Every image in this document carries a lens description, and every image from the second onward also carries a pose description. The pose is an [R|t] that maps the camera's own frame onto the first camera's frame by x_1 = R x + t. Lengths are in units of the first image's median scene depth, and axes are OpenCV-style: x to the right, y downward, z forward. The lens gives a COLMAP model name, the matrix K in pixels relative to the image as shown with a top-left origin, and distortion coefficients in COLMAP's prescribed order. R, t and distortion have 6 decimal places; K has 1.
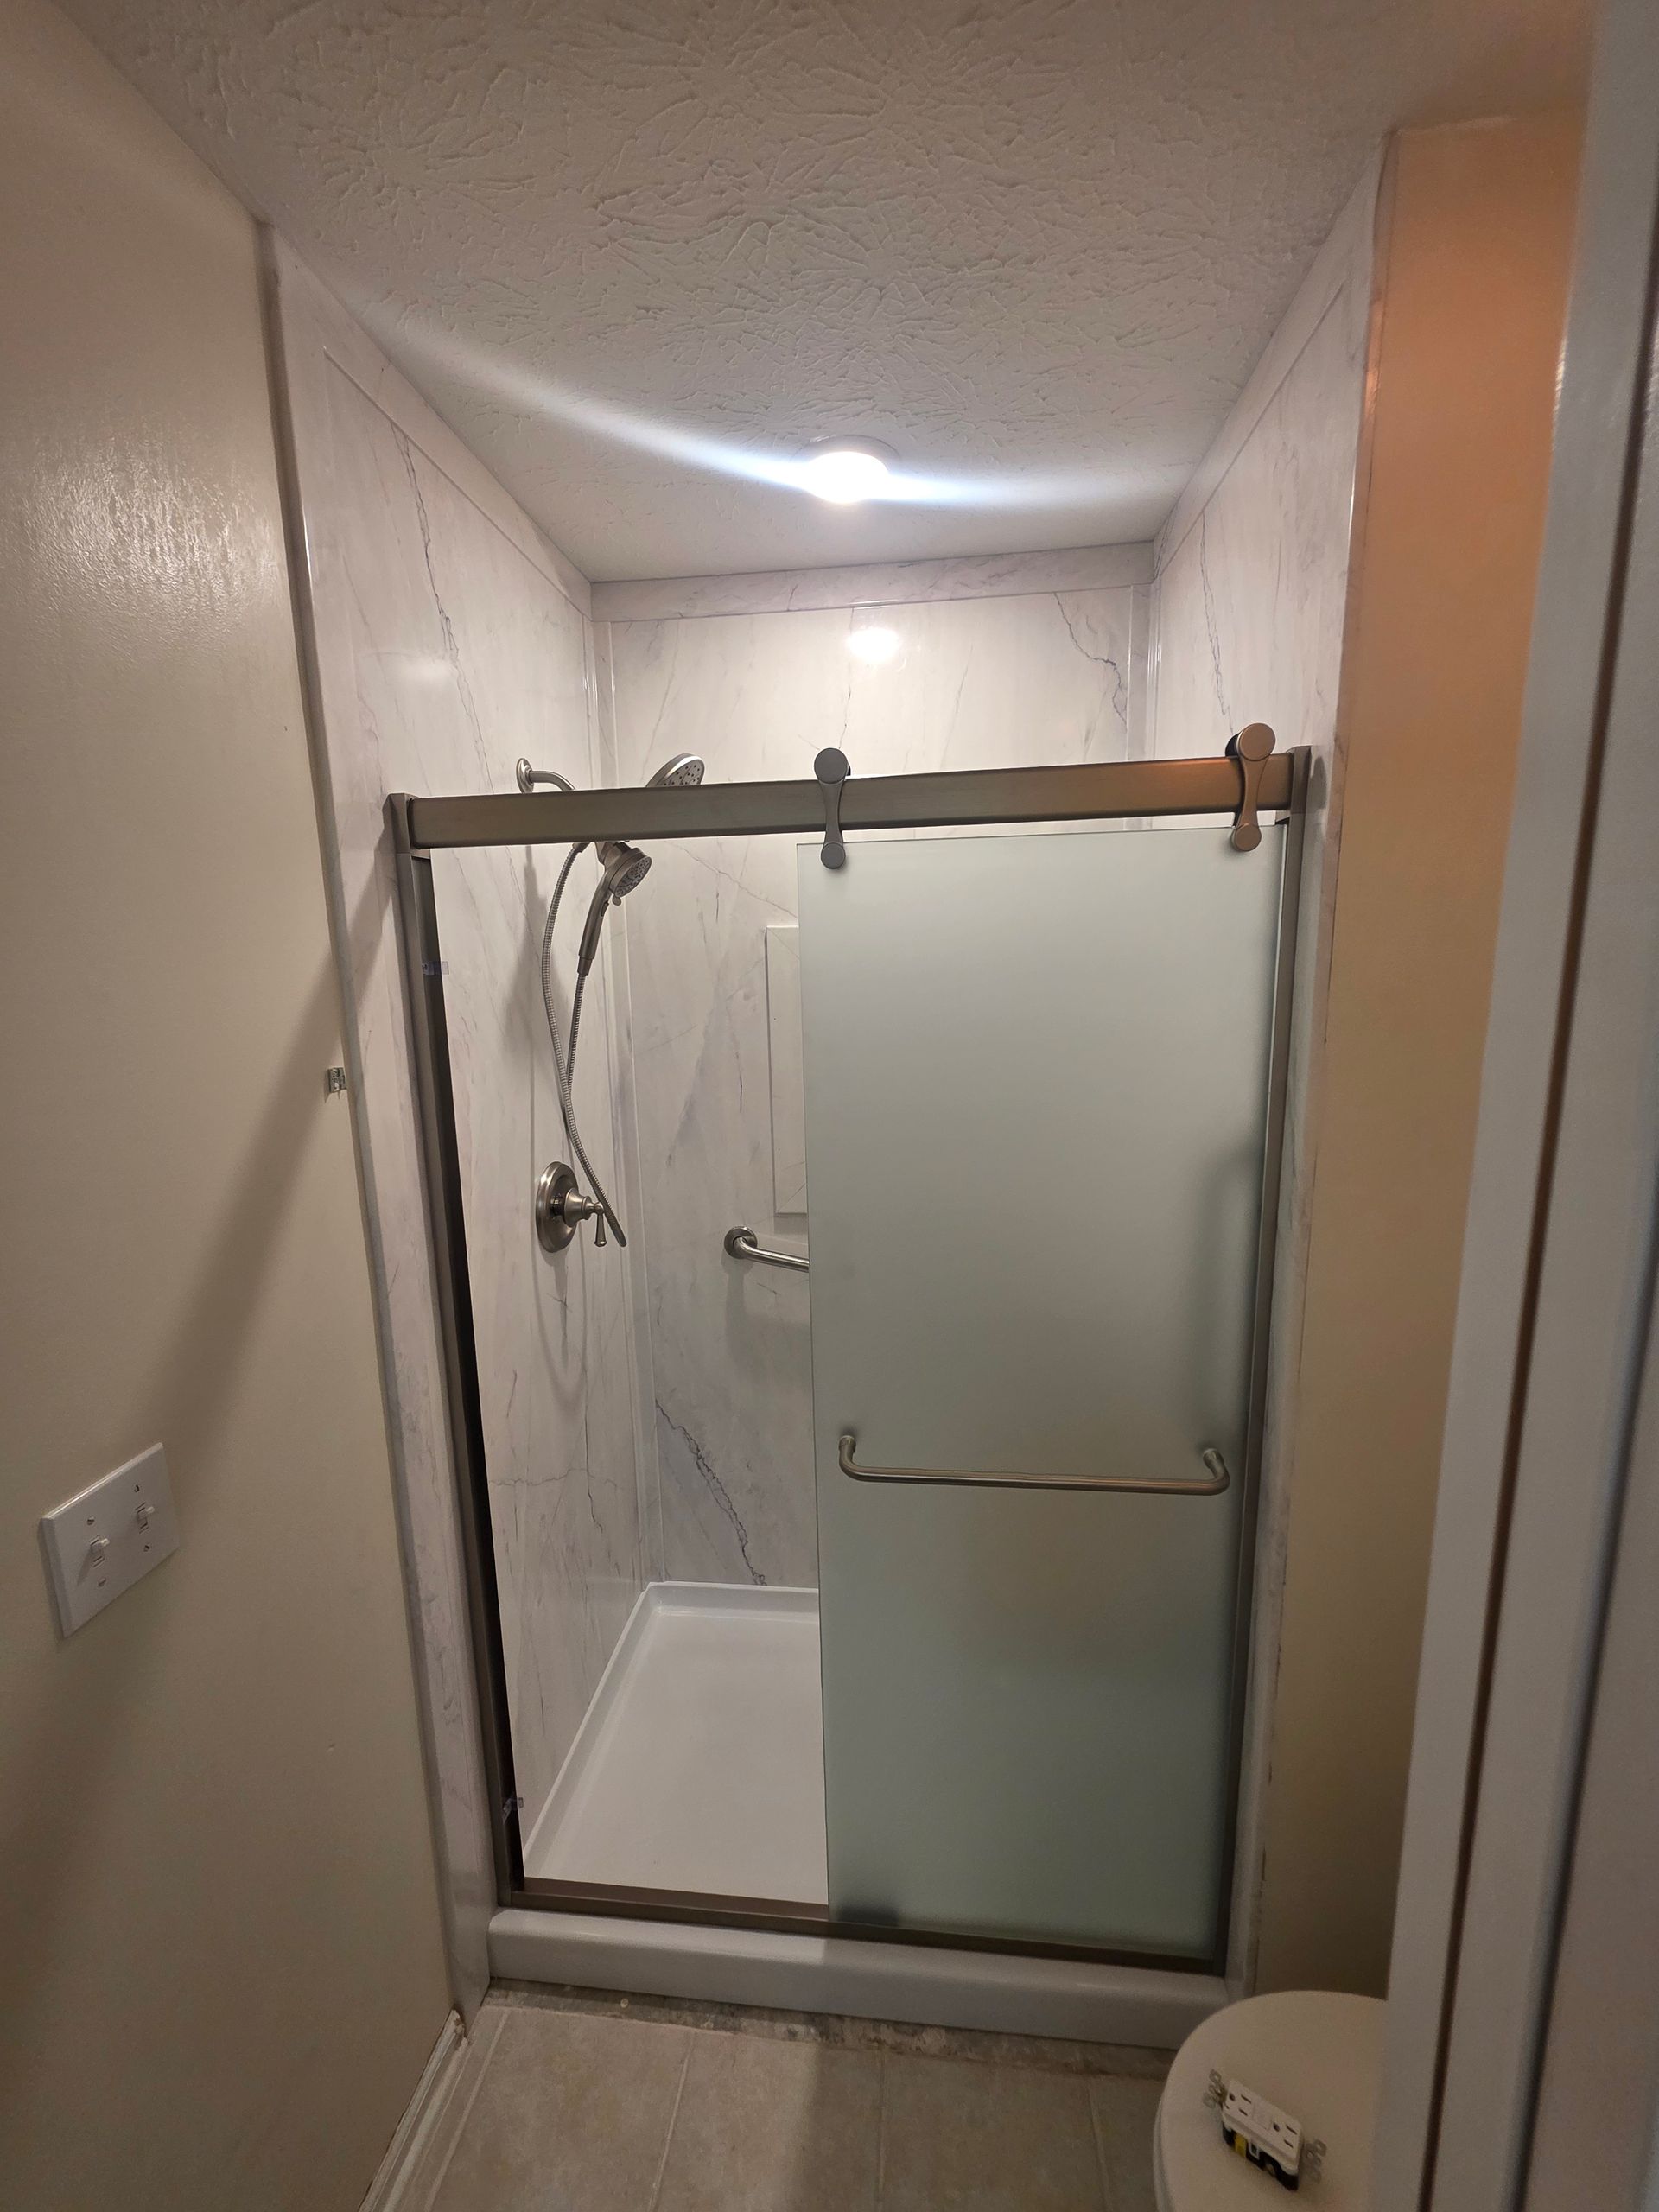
lens RADIAL K [[876.4, 0, 829.8], [0, 876.4, 1106.7], [0, 0, 1]] dist [-0.001494, -0.000015]
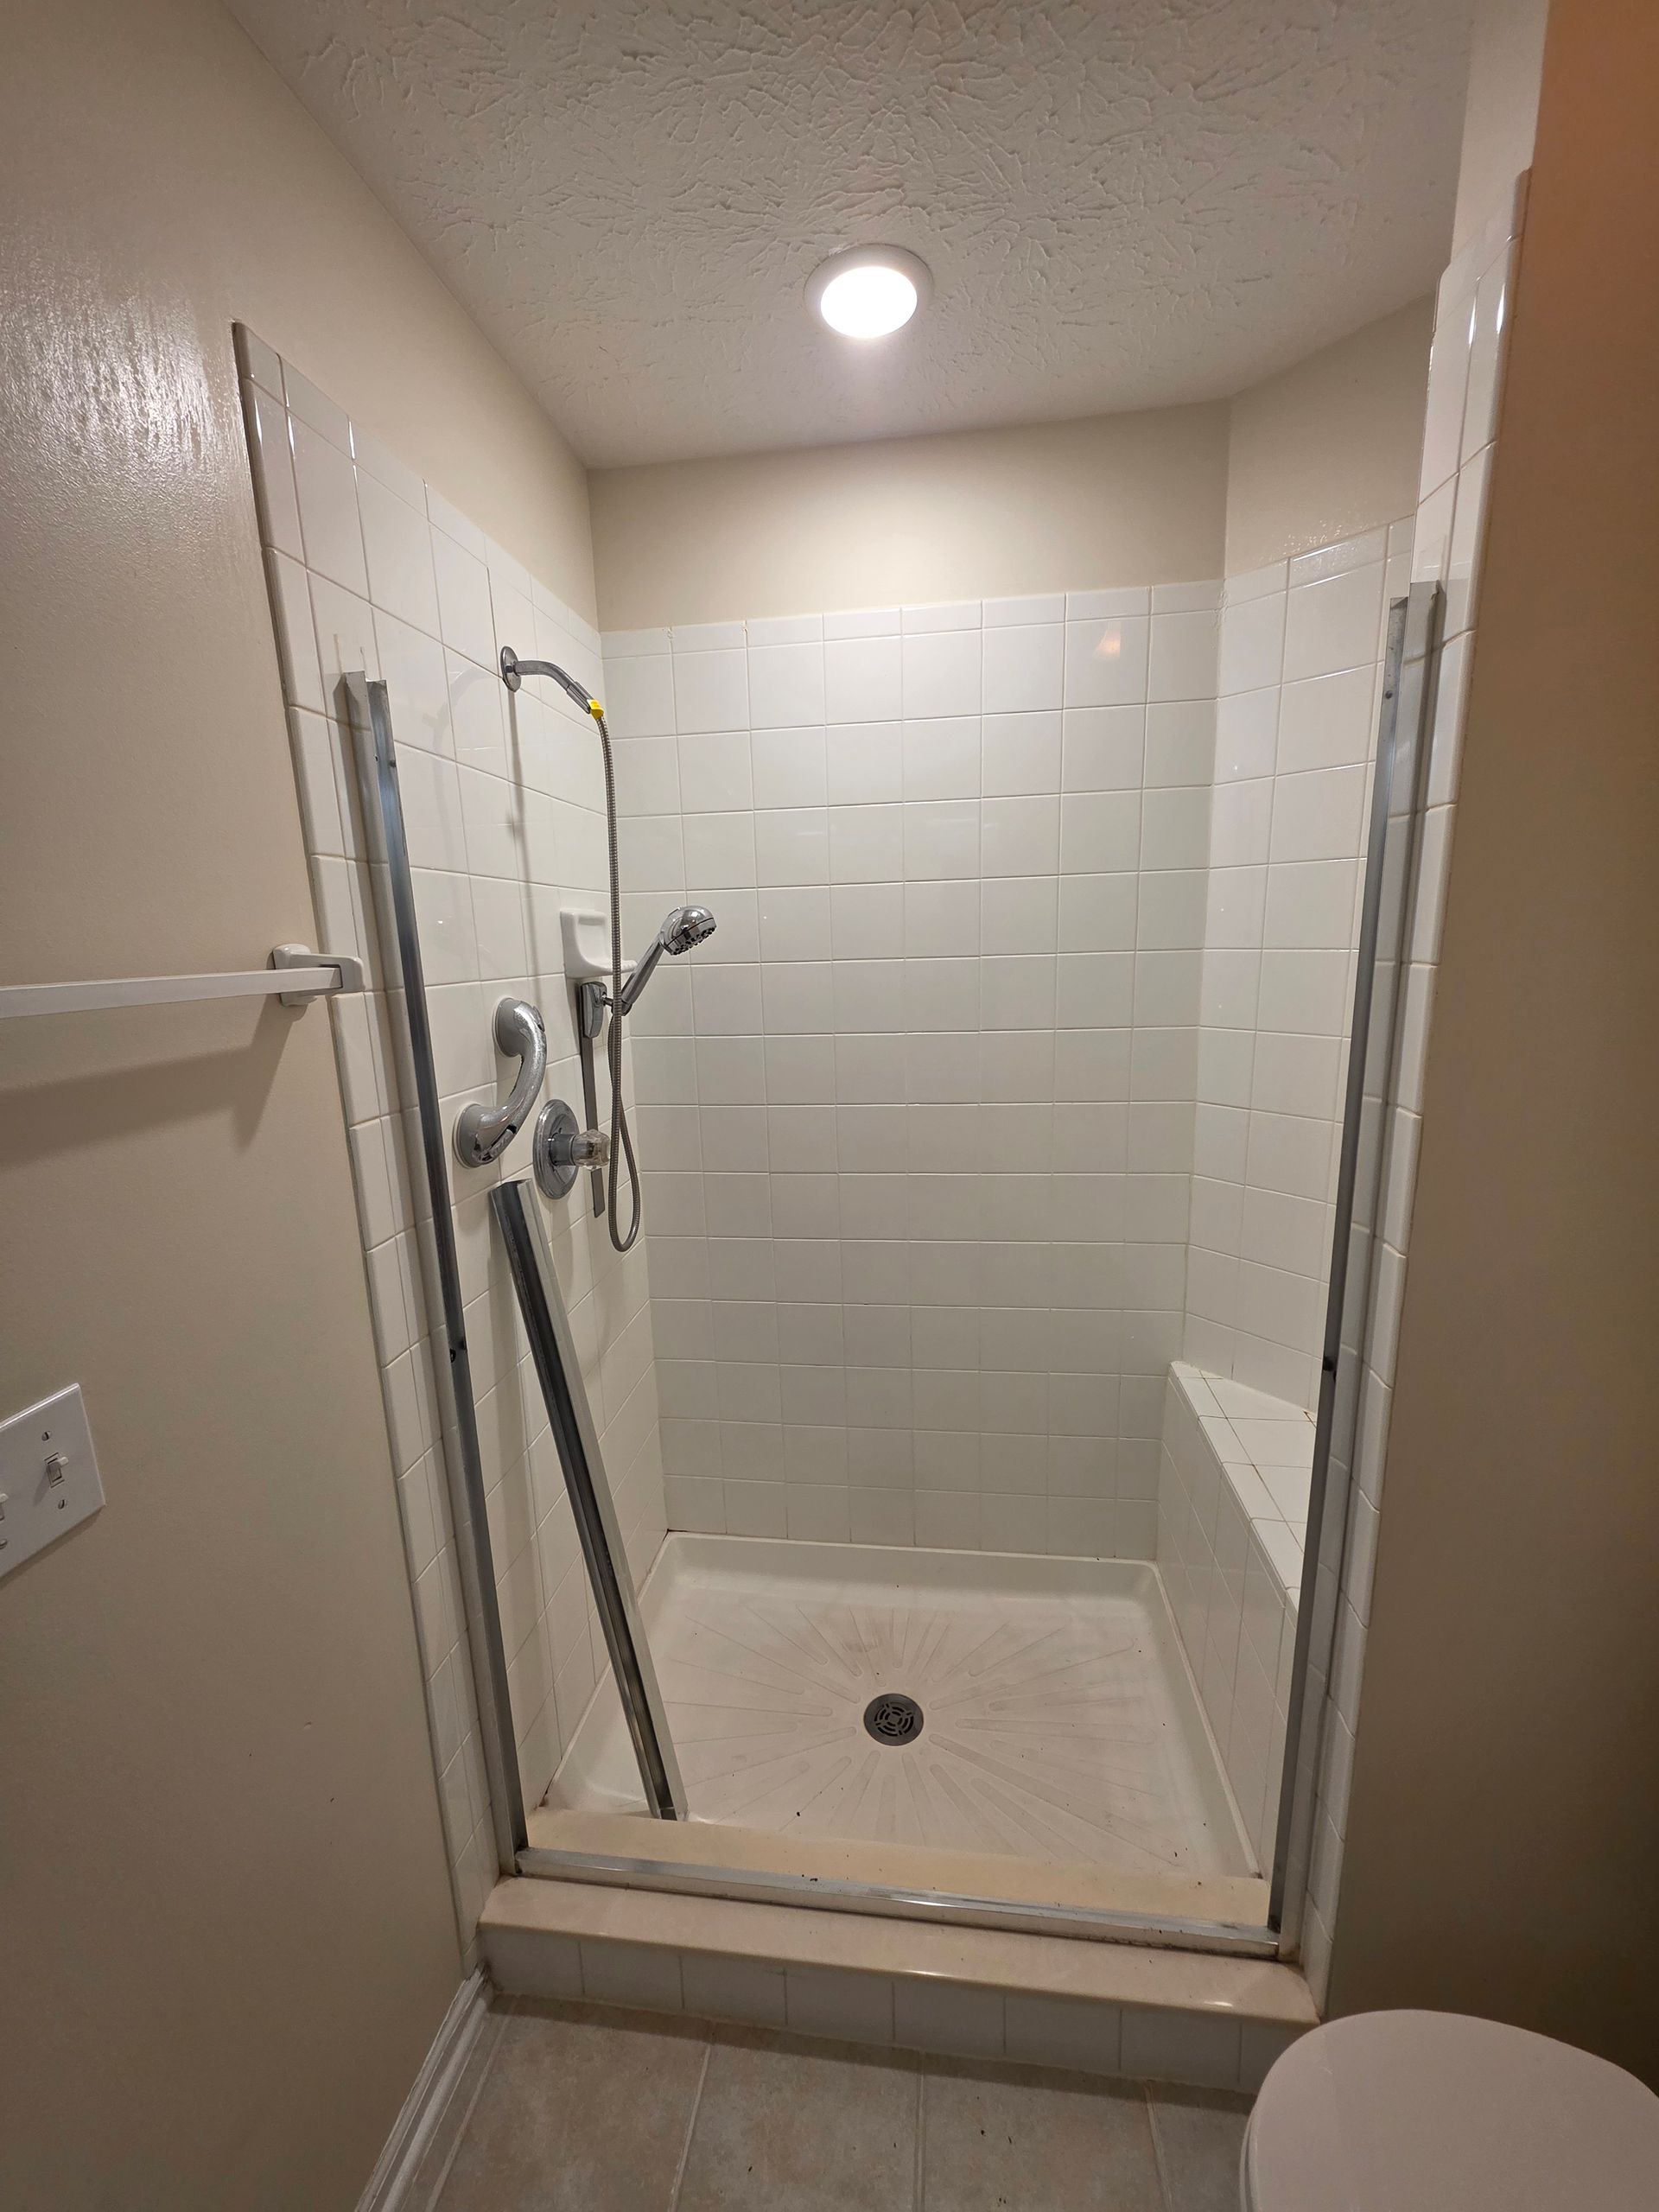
lens RADIAL K [[876.4, 0, 830.1], [0, 876.4, 1104.2], [0, 0, 1]] dist [-0.001494, -0.000015]
pose [[0.999668, -0.005784, -0.025100, -0.003411], [0.006522, 0.999547, 0.029388, 0.046220], [0.024919, -0.029542, 0.999253, 0.086176]]
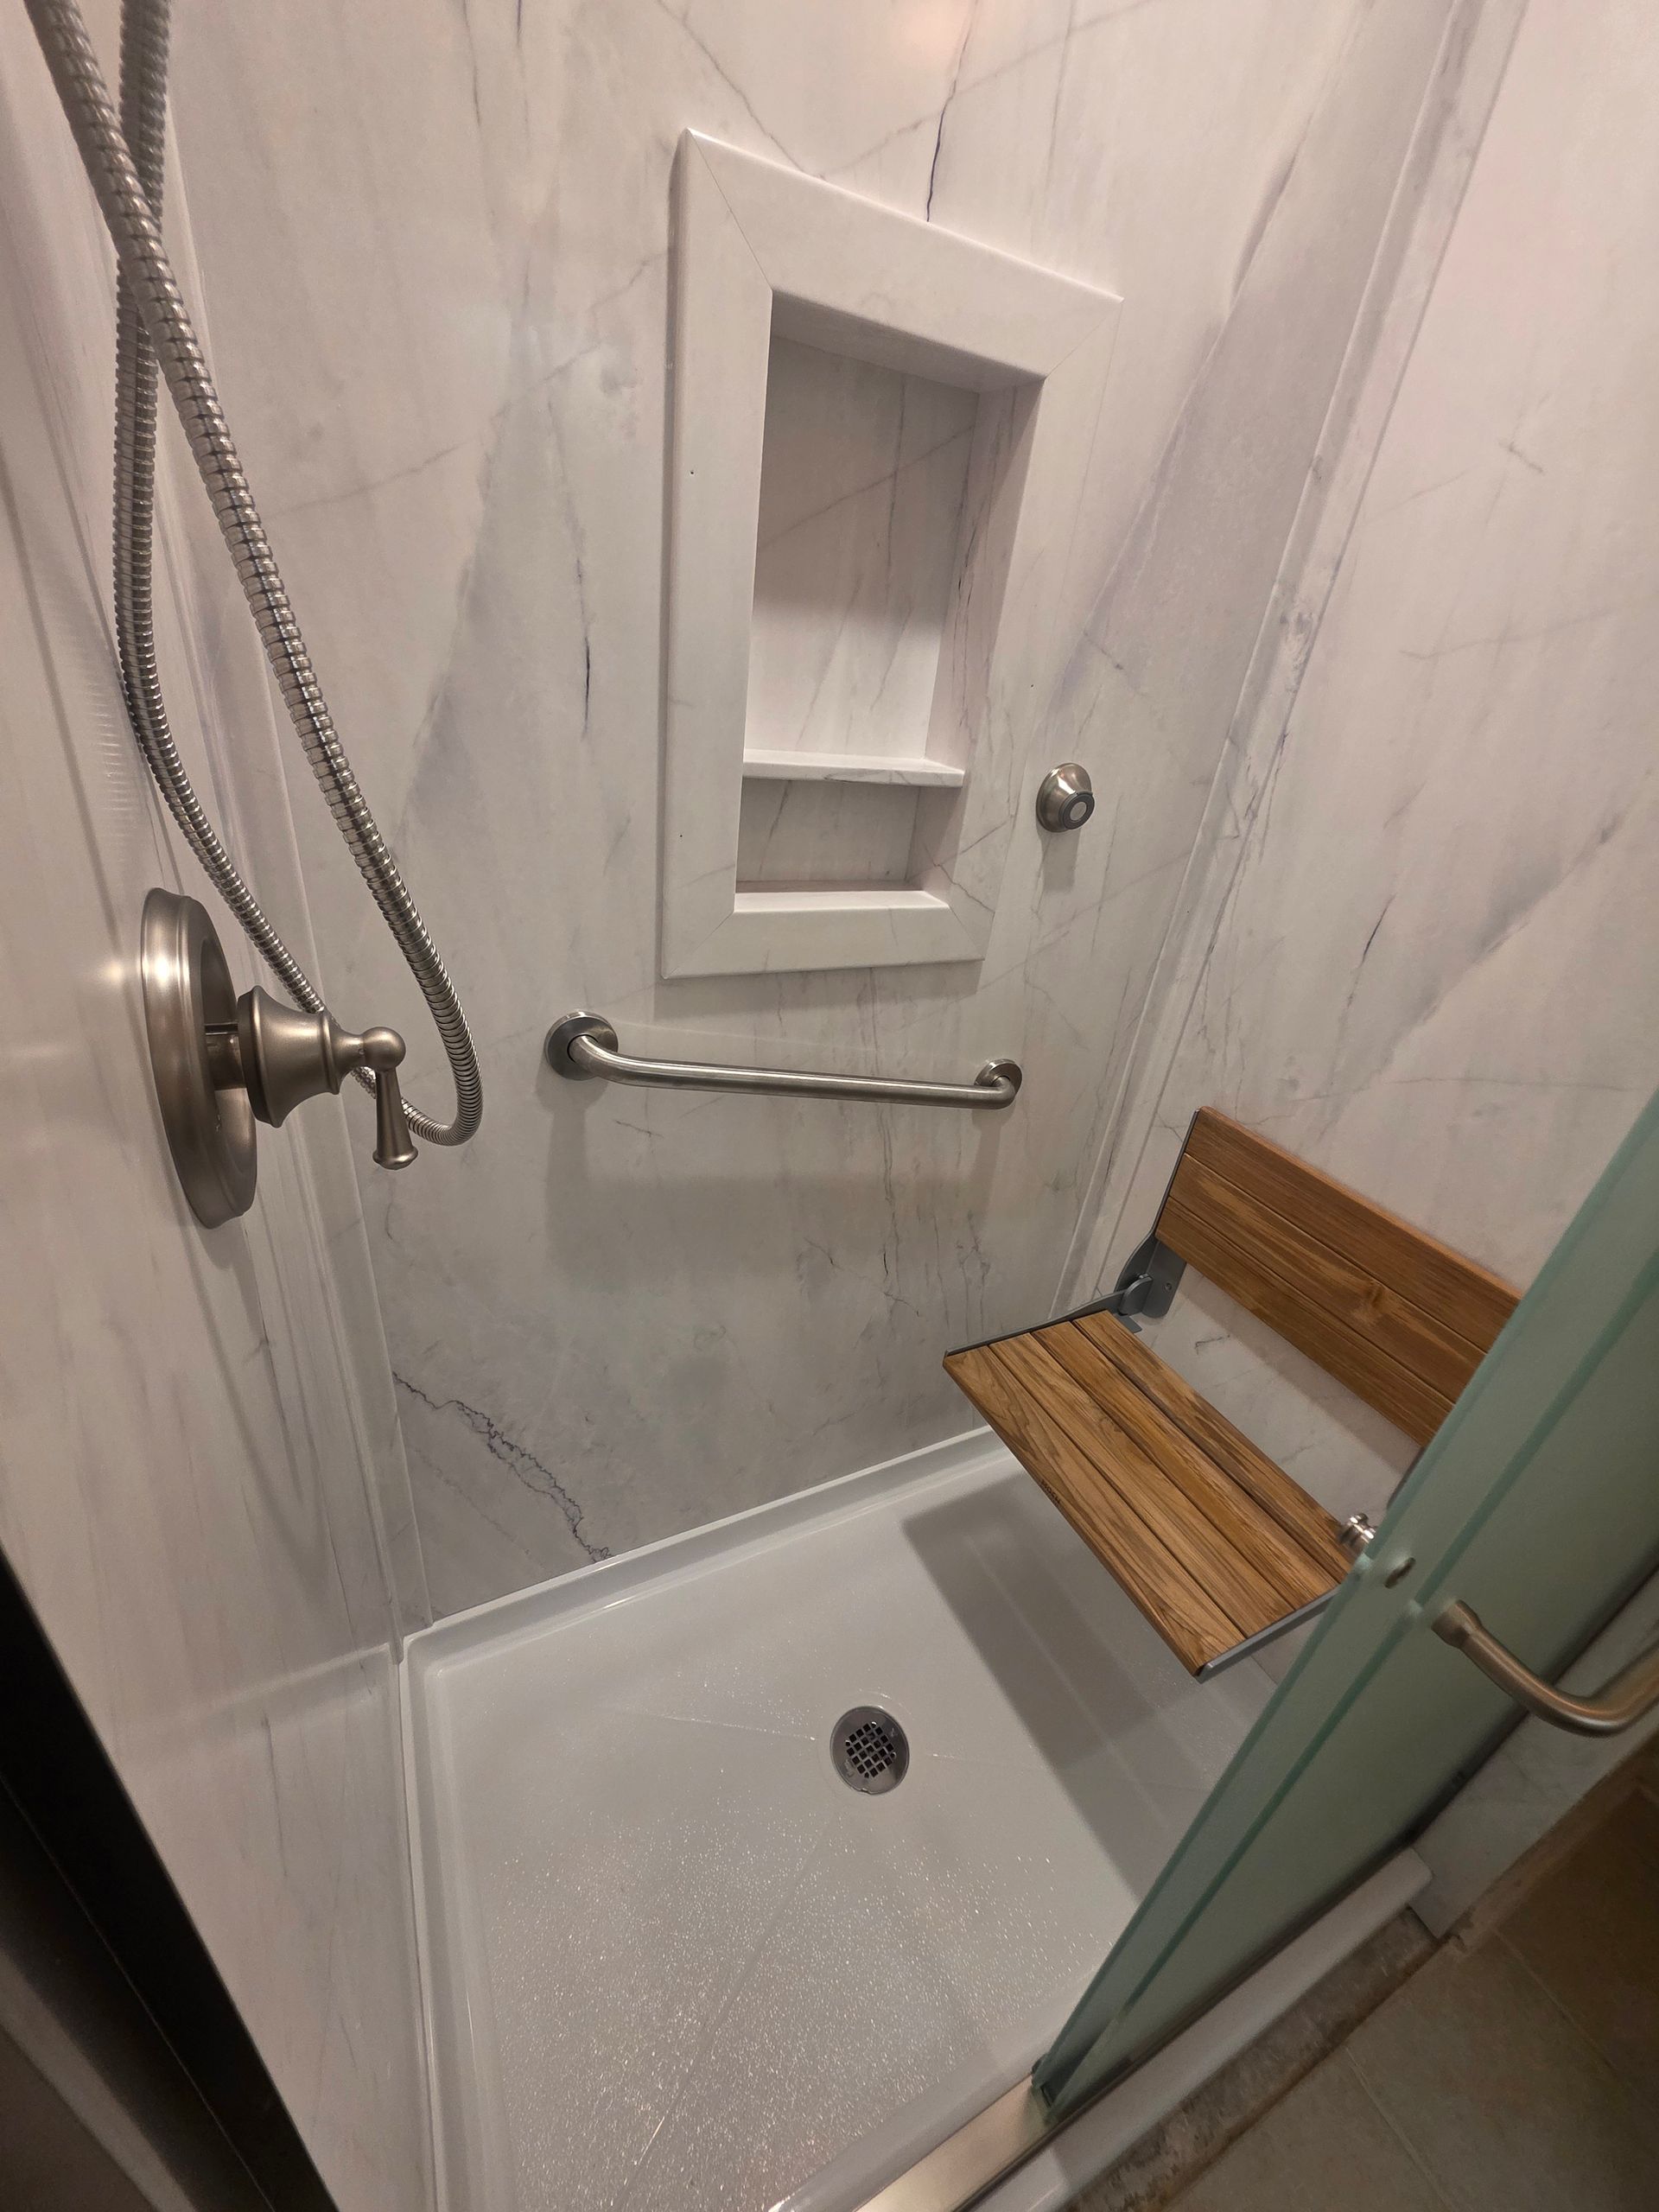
lens RADIAL K [[876.4, 0, 832.9], [0, 876.4, 1106.4], [0, 0, 1]] dist [-0.001494, -0.000015]
pose [[0.833016, -0.156851, 0.530548, -0.299918], [-0.037831, 0.940576, 0.337470, 0.031511], [-0.551953, -0.301189, 0.777581, 0.698671]]
